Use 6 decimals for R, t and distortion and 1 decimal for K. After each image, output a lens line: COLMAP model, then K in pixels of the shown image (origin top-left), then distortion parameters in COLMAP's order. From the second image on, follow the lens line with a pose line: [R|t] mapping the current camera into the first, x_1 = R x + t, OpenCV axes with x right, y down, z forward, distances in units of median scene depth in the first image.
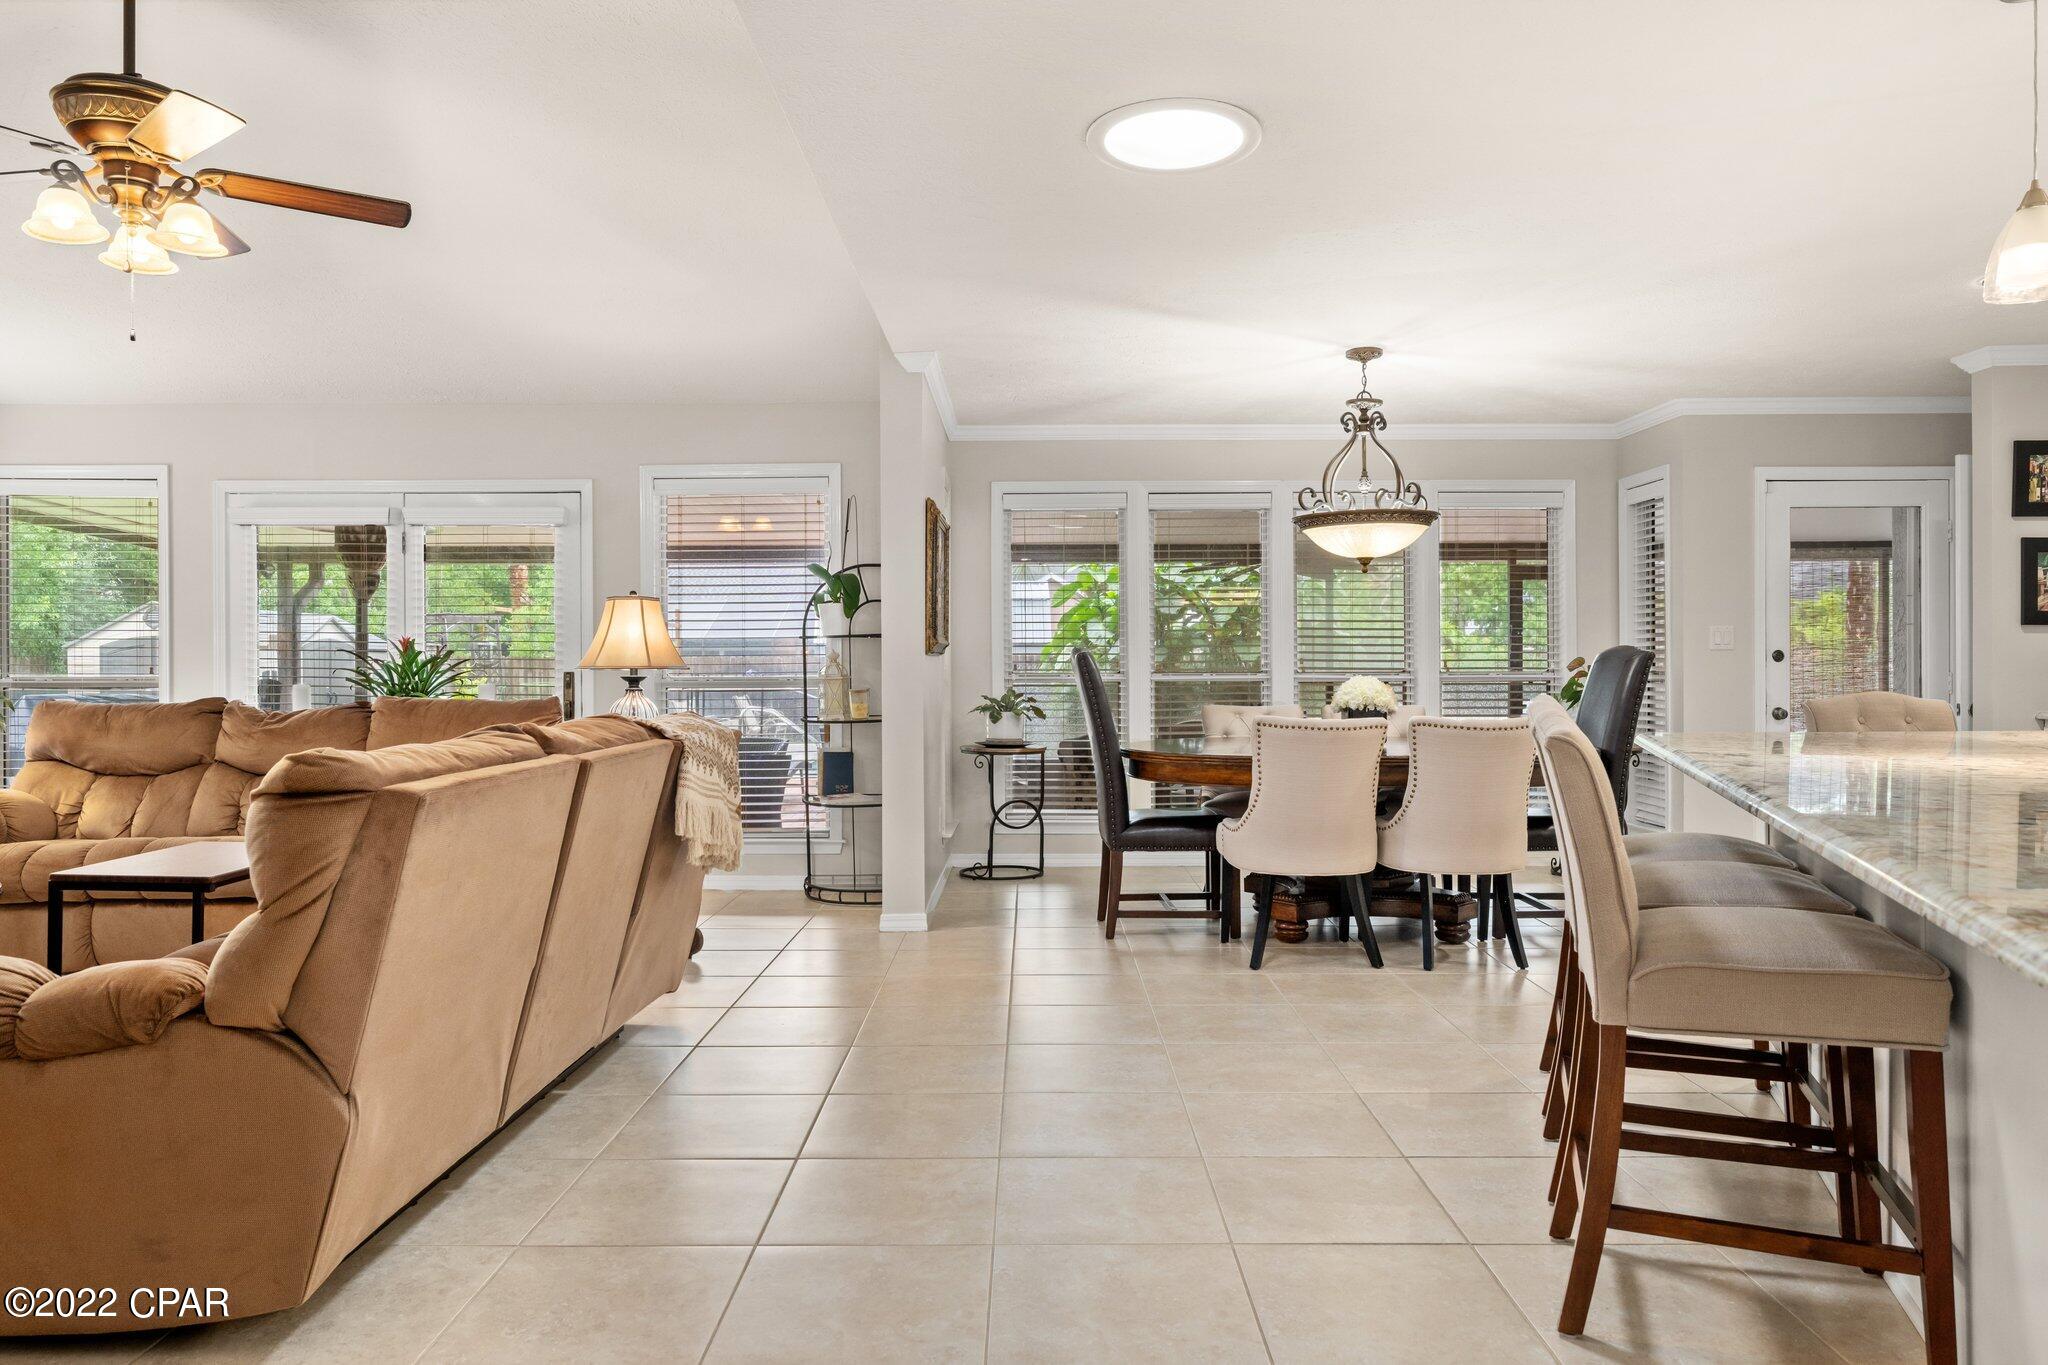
lens RADIAL K [[1348.7, 0, 1028.6], [0, 1348.7, 672.4], [0, 0, 1]] dist [0.000025, -0.004784]
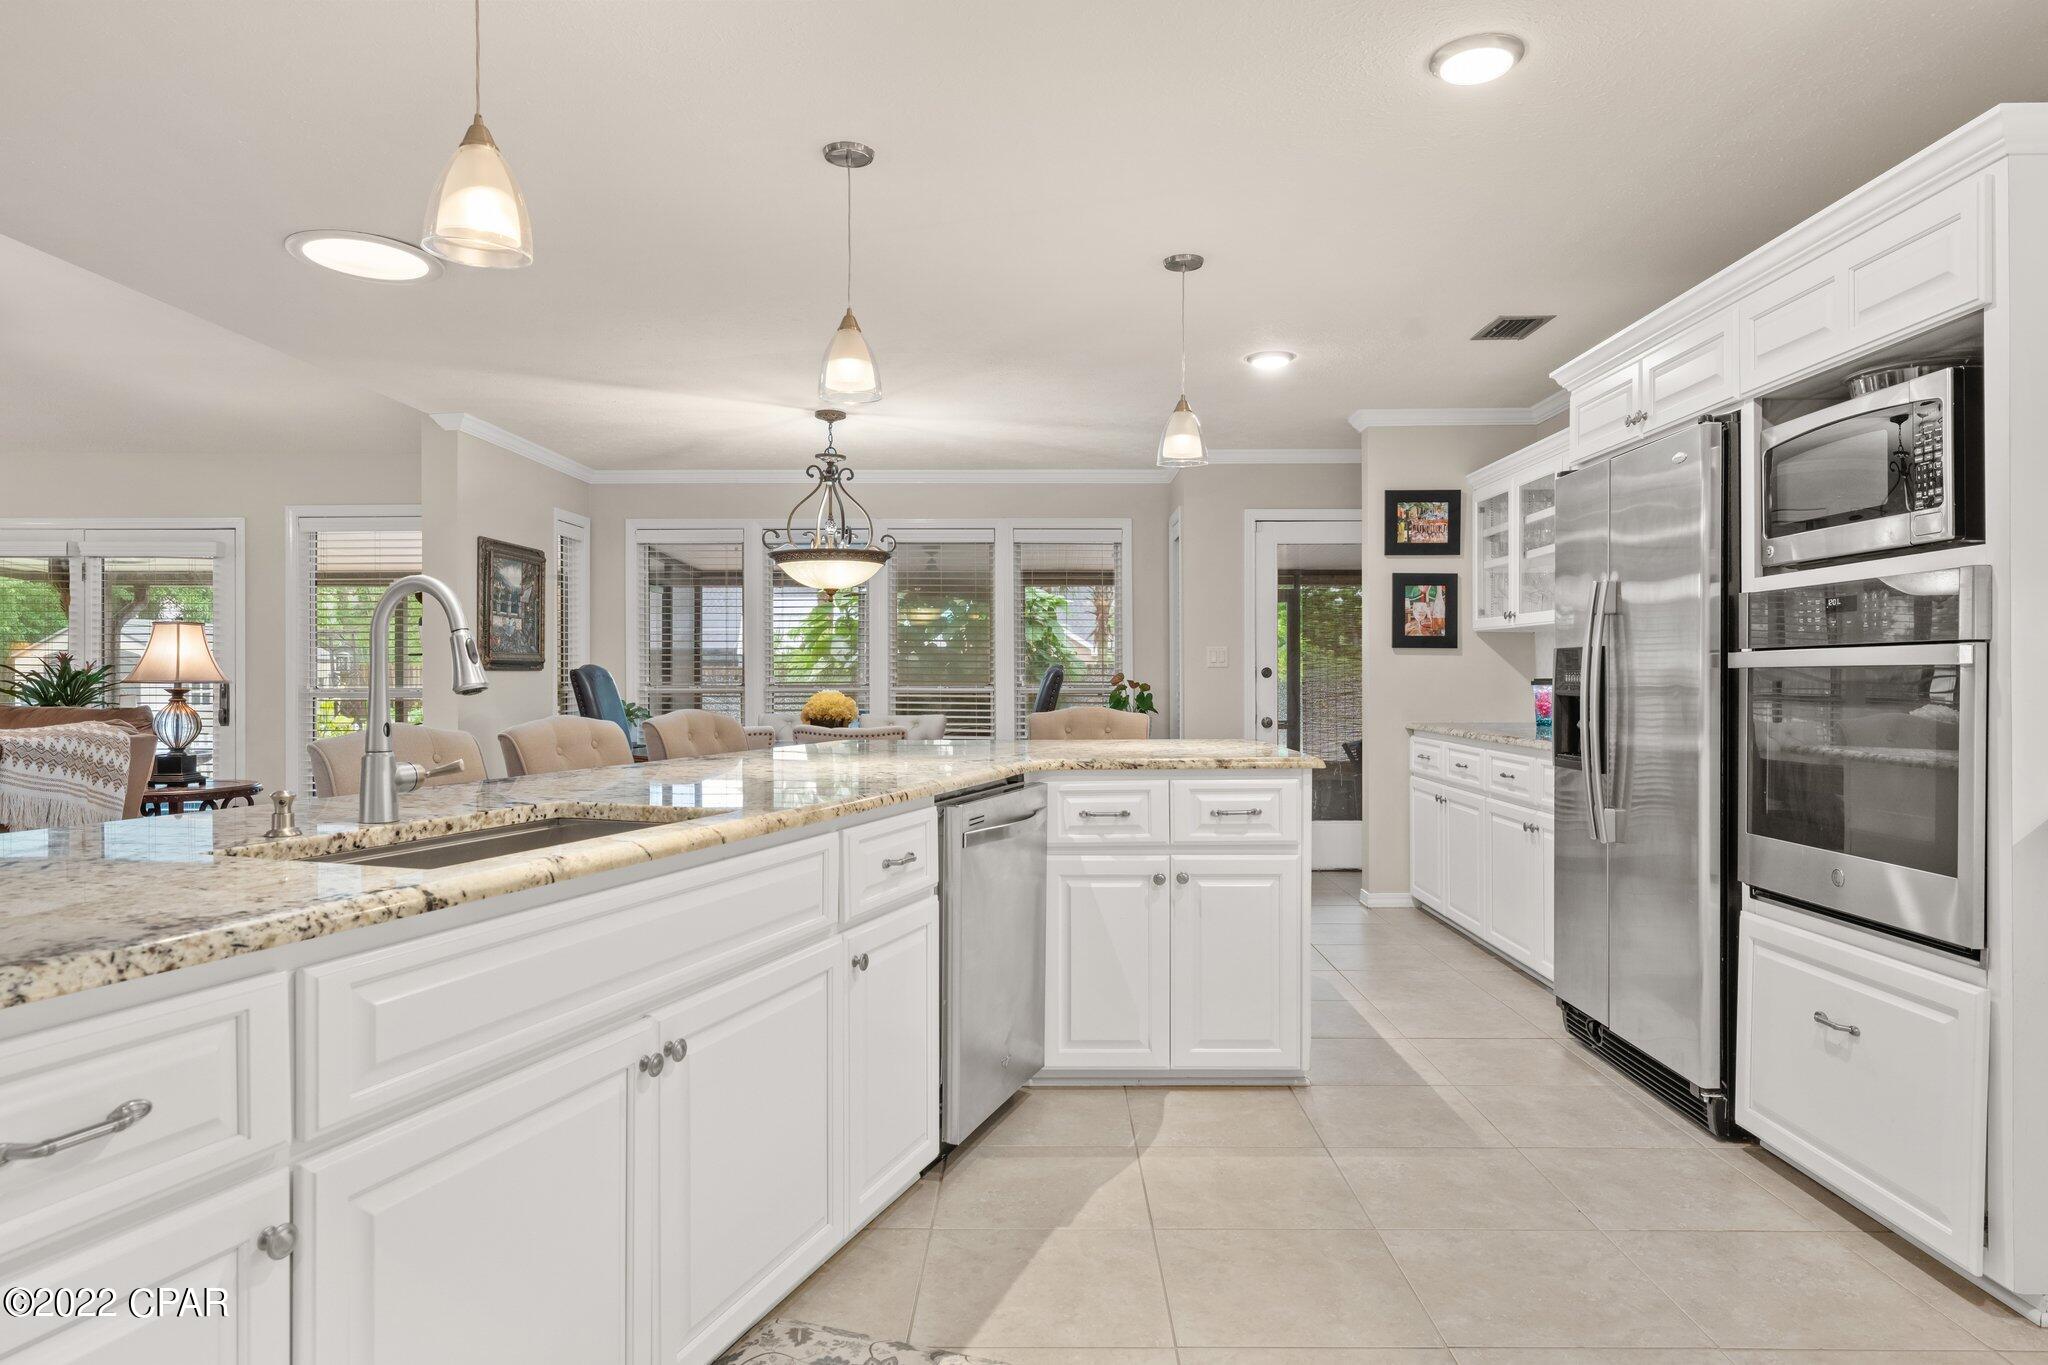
lens RADIAL K [[1253.1, 0, 1032.1], [0, 1253.1, 684.3], [0, 0, 1]] dist [0.008112, -0.000453]
pose [[0.999921, 0.003665, -0.012006, 0.440305], [-0.003631, 0.999989, 0.002880, -0.005933], [0.012016, -0.002836, 0.999924, -0.090118]]
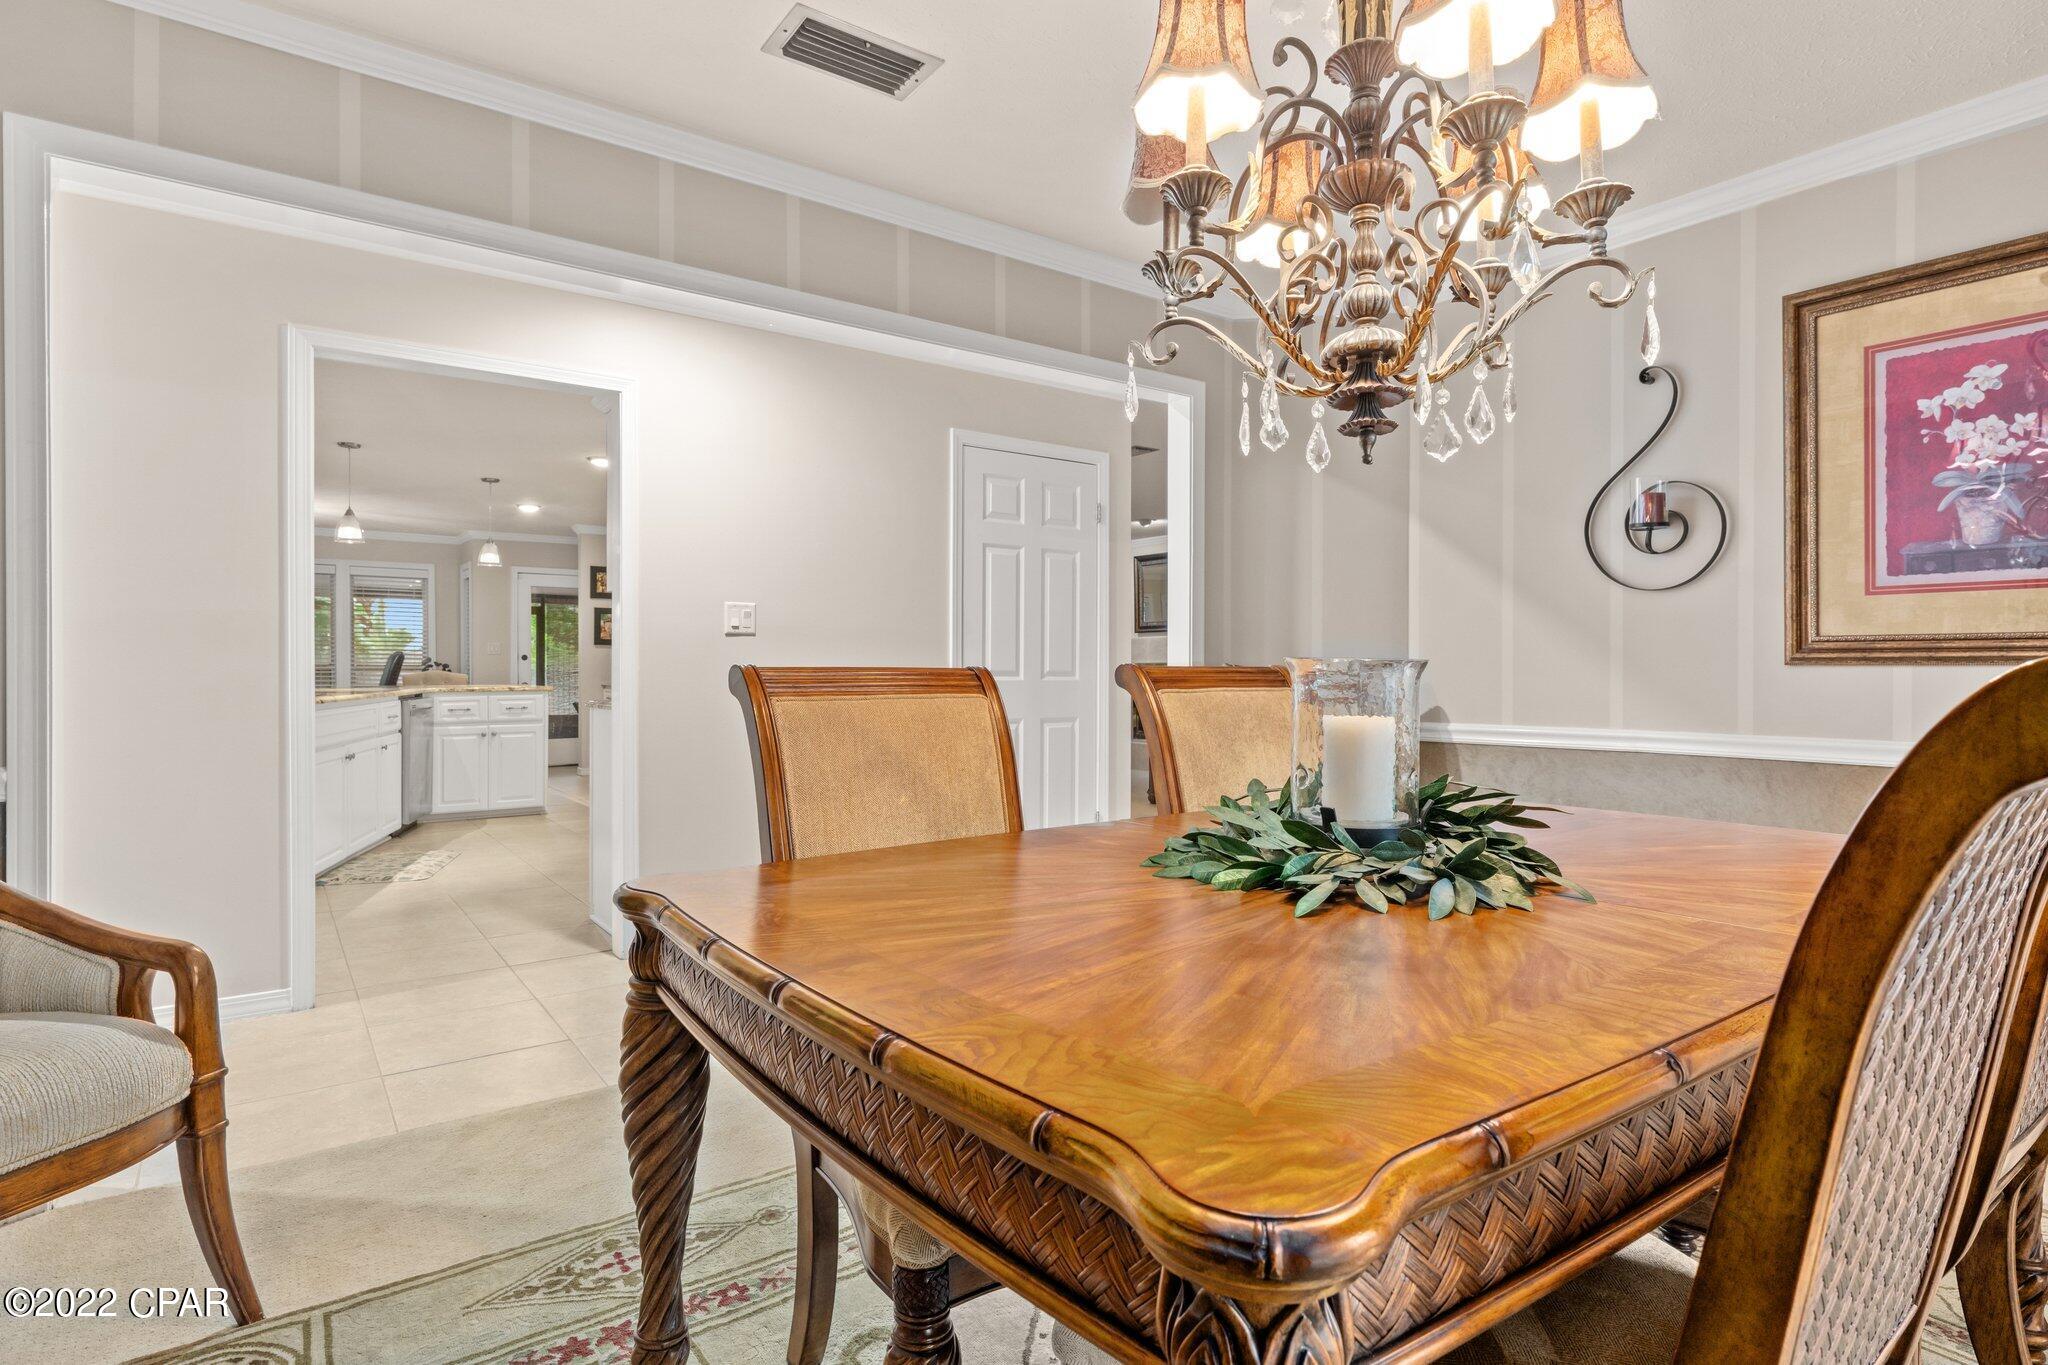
lens RADIAL K [[1102.2, 0, 1036.8], [0, 1102.2, 676.4], [0, 0, 1]] dist [0.001921, 0.001254]
pose [[0.816509, 0.000909, 0.577332, 0.263244], [-0.001072, 0.999999, -0.000057, 0.018368], [-0.577331, -0.000572, 0.816510, -1.000672]]
